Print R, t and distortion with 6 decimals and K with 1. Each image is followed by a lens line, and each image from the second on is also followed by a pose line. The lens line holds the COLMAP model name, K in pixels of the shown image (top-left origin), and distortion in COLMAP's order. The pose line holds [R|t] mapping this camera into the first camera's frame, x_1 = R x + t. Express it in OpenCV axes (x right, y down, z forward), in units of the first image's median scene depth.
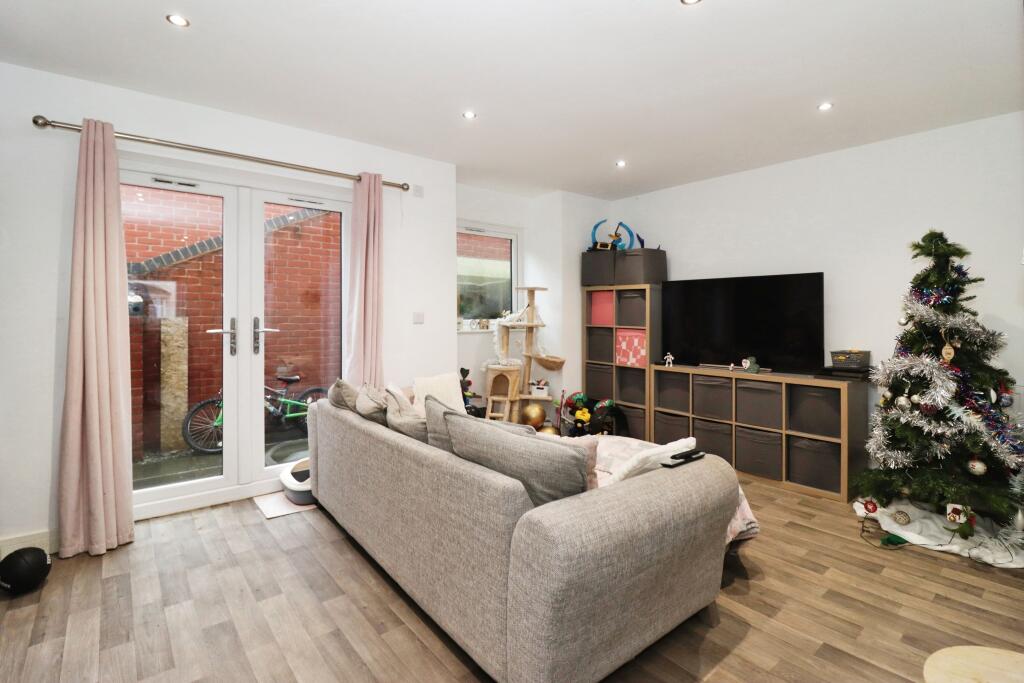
lens RADIAL K [[482.2, 0, 511.7], [0, 482.2, 308.5], [0, 0, 1]] dist [0.001365, -0.009144]
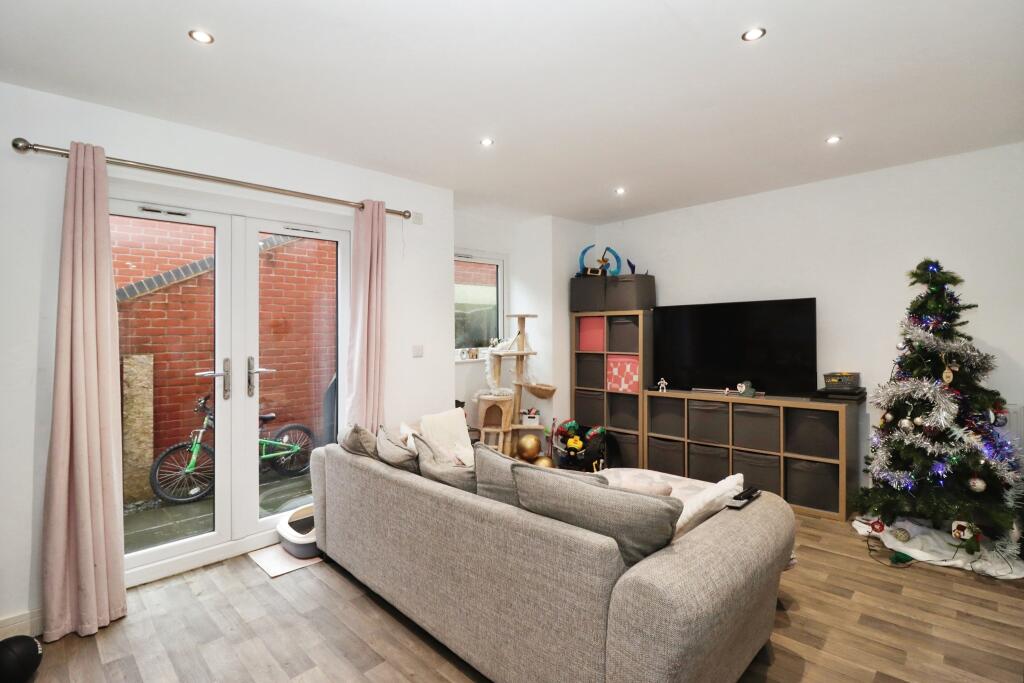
lens RADIAL K [[487.4, 0, 505.3], [0, 487.4, 324.4], [0, 0, 1]] dist [0.000391, -0.009374]
pose [[0.995505, -0.018013, 0.092980, -0.147288], [0.018669, 0.999807, -0.006188, -0.032042], [-0.092851, 0.007896, 0.995649, 0.034757]]
